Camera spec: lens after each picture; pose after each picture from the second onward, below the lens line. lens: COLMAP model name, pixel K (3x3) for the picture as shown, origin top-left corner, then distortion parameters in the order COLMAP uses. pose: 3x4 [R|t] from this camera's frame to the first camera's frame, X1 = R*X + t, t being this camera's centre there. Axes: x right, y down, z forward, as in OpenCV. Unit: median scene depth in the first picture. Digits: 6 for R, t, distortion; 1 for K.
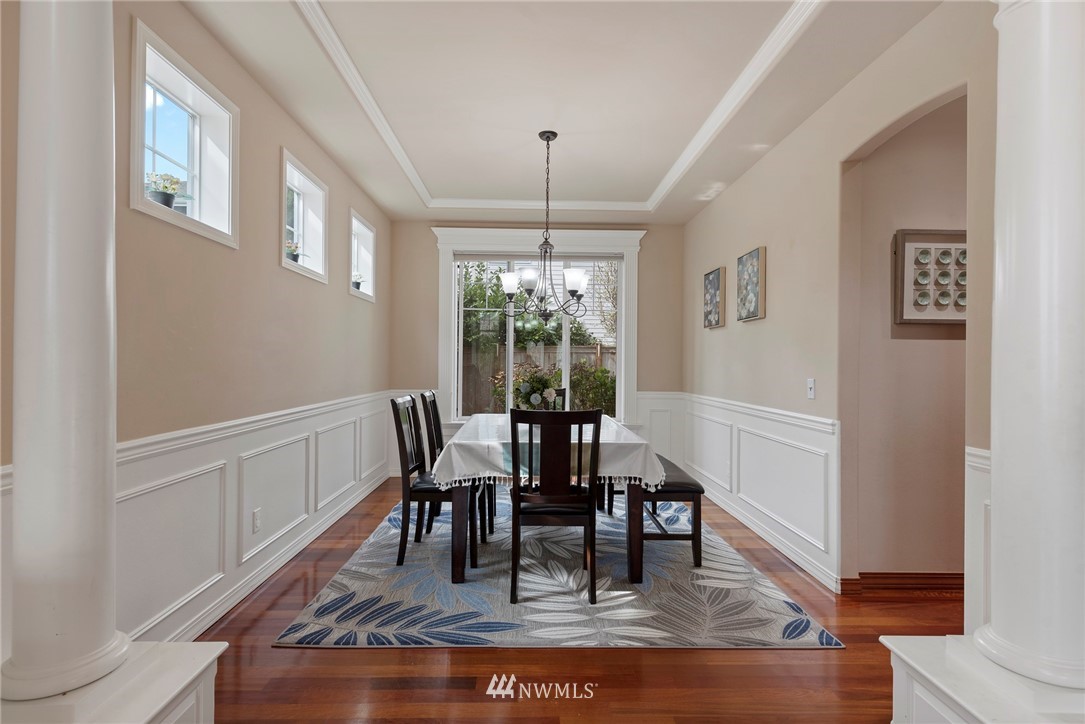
lens RADIAL K [[524.4, 0, 542.7], [0, 524.4, 363.7], [0, 0, 1]] dist [0.002173, -0.000309]
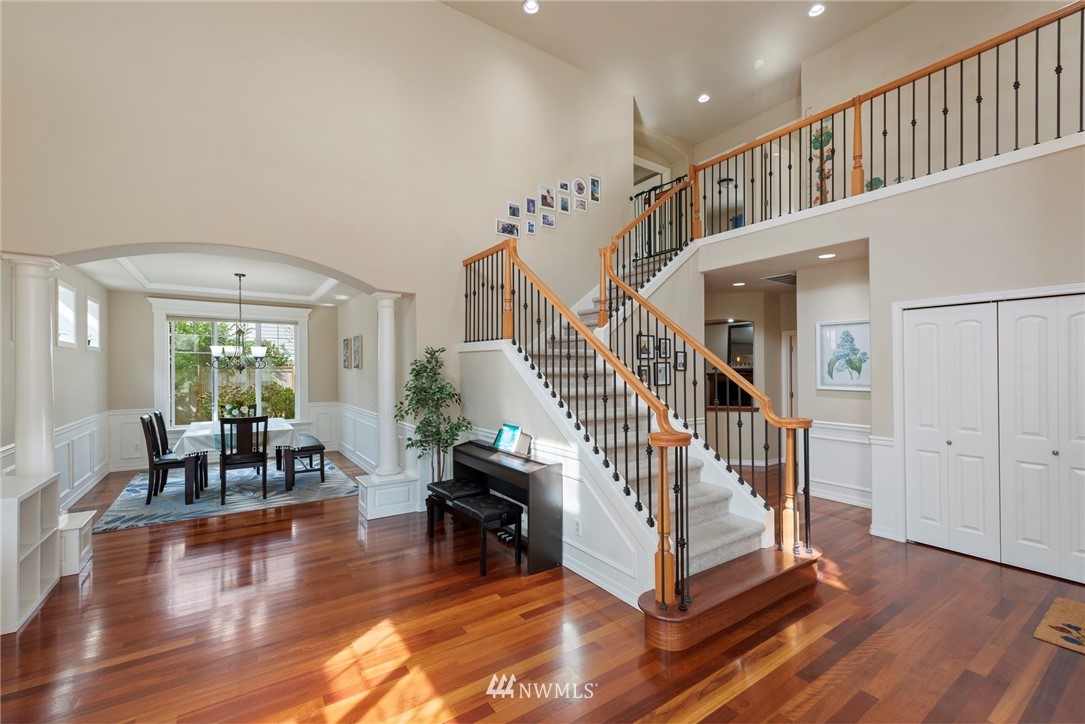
lens RADIAL K [[451.4, 0, 548.1], [0, 451.4, 371.3], [0, 0, 1]] dist [0.002723, -0.000312]
pose [[0.835034, -0.012487, 0.550057, 0.041138], [0.007824, 0.999911, 0.010821, -0.102678], [-0.550143, -0.004732, 0.835057, -1.144313]]
